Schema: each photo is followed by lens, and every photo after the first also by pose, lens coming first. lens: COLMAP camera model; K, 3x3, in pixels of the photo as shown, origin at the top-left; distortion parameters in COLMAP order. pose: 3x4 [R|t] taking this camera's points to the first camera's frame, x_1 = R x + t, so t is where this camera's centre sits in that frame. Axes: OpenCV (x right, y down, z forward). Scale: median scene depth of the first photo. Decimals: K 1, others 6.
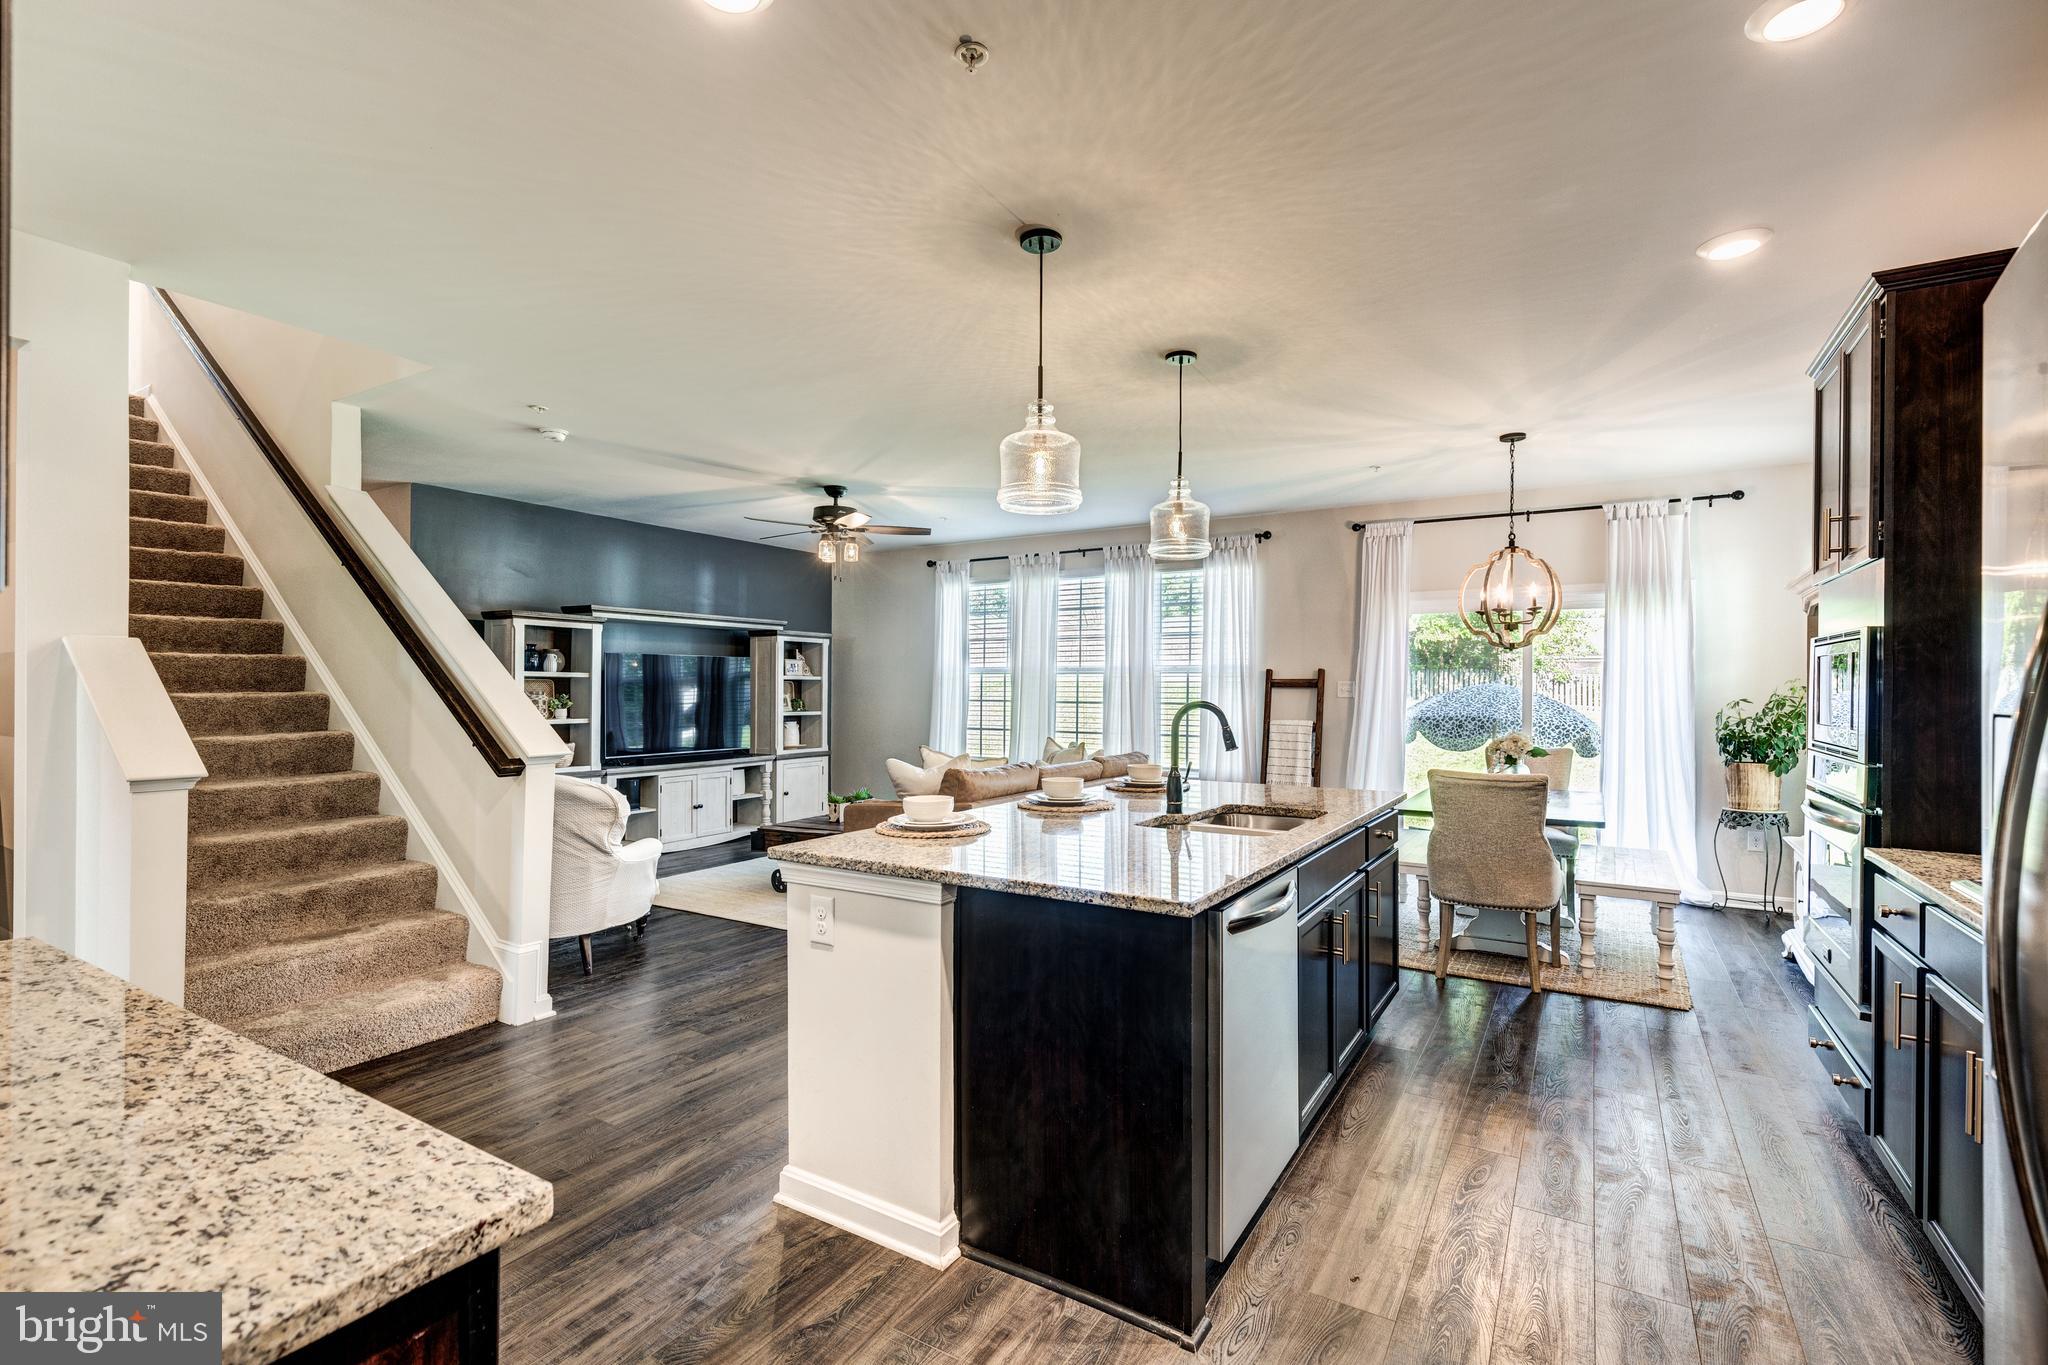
lens RADIAL K [[915.9, 0, 1024.8], [0, 915.9, 687.3], [0, 0, 1]] dist [0.009566, -0.000319]
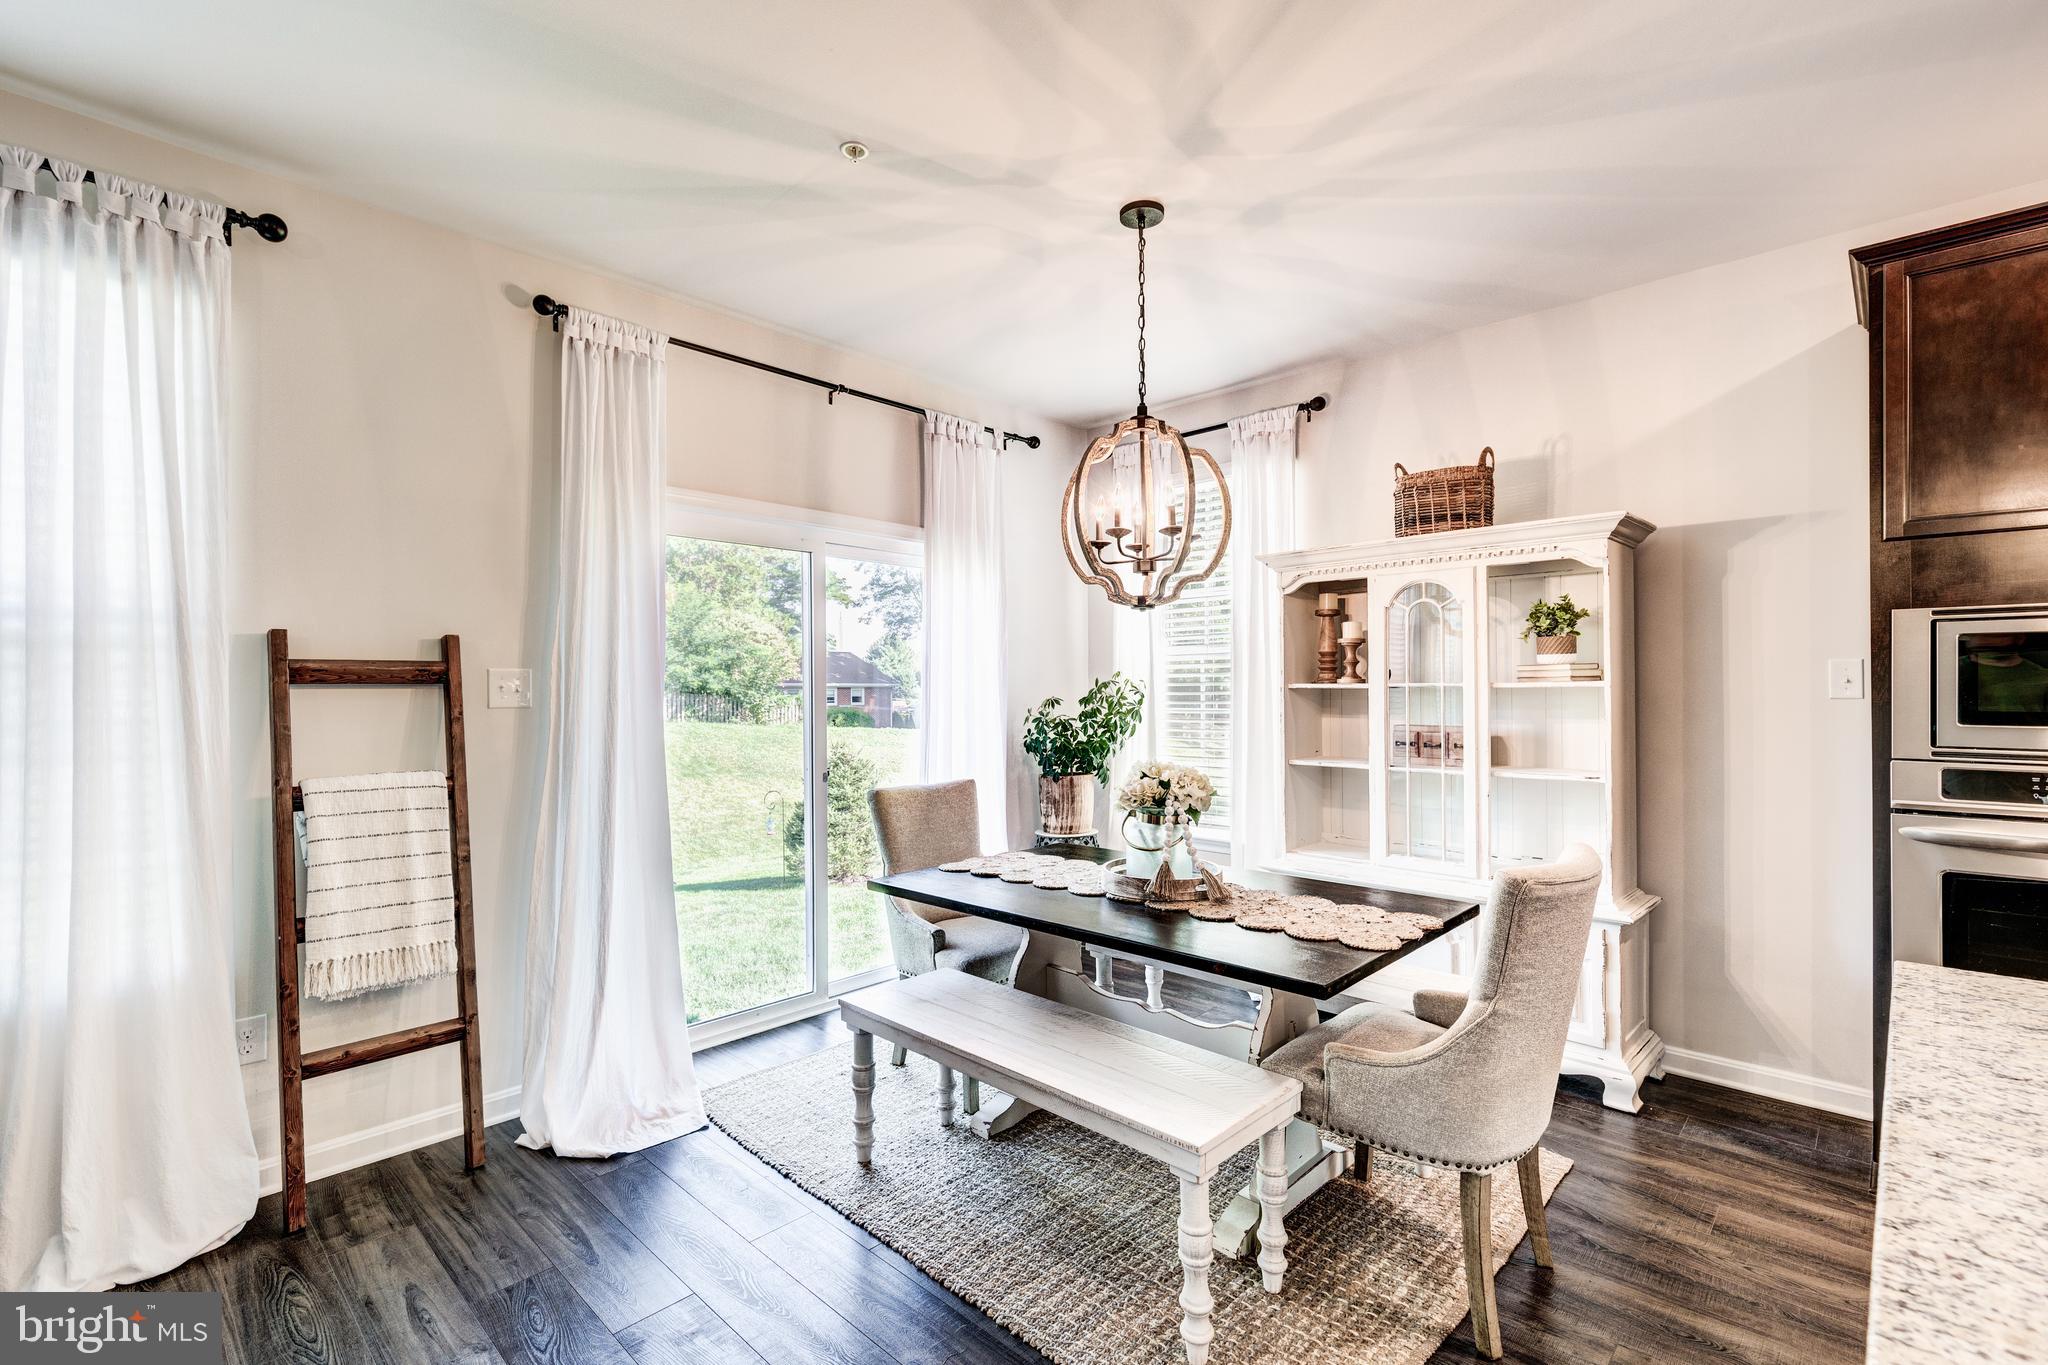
lens RADIAL K [[910.8, 0, 1028.3], [0, 910.8, 688.8], [0, 0, 1]] dist [0.000661, 0.000129]
pose [[0.206942, -0.005573, 0.978337, -0.004851], [0.004137, 0.999980, 0.004822, 0.001807], [-0.978344, 0.003049, 0.206961, 0.752189]]
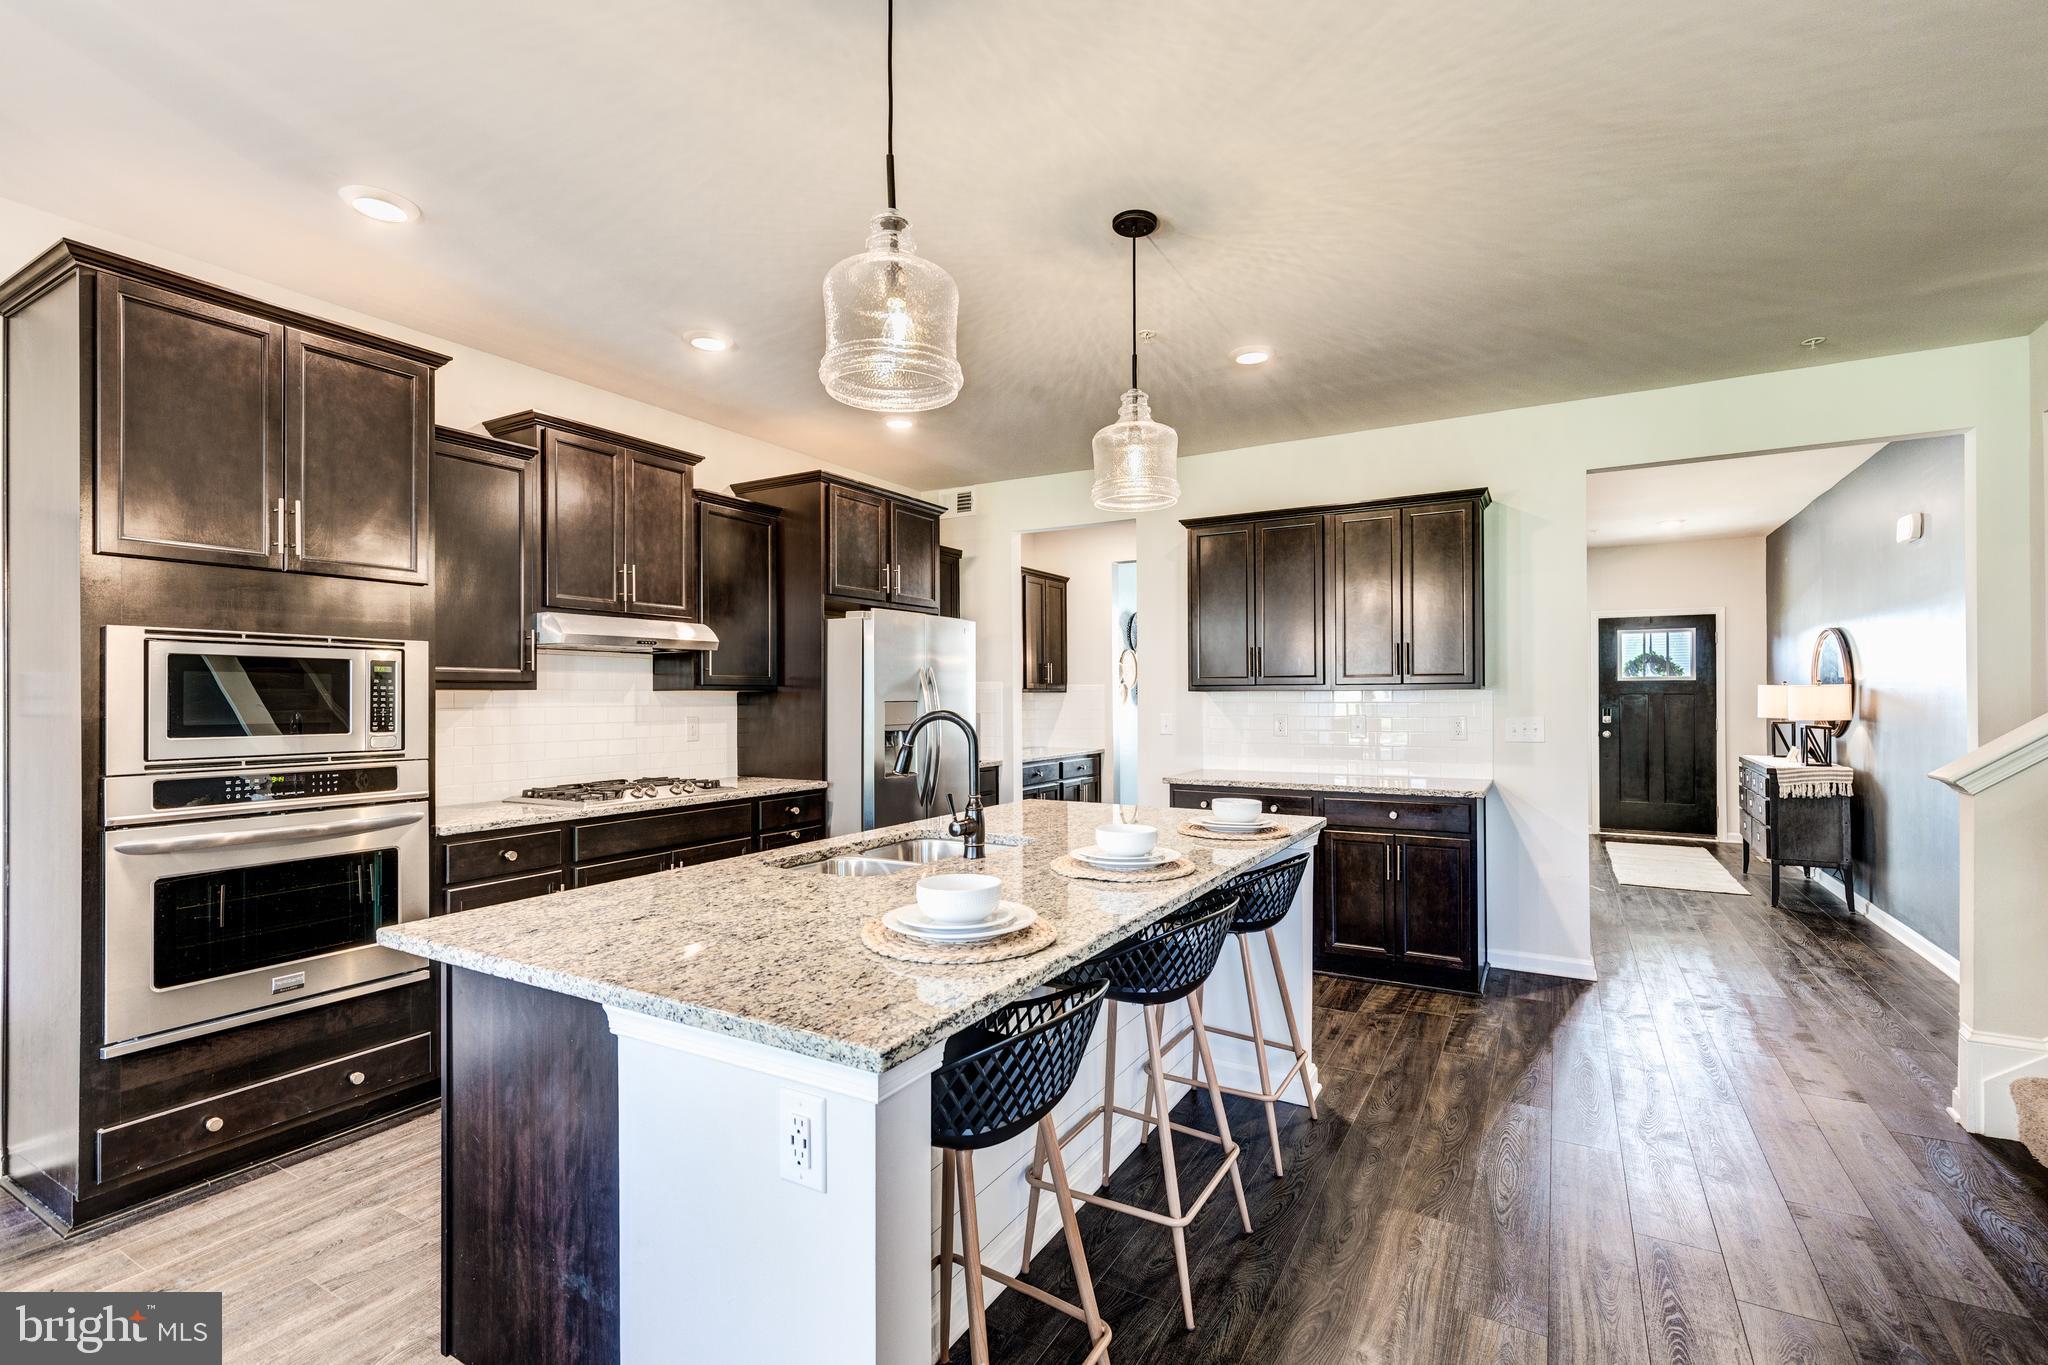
lens RADIAL K [[933.2, 0, 1016.8], [0, 933.2, 689.0], [0, 0, 1]] dist [0.007799, -0.000625]
pose [[-0.999610, -0.000104, -0.027913, 0.073559], [0.000148, 0.999959, -0.009013, 0.002012], [0.027913, -0.009013, -0.999570, 0.868461]]
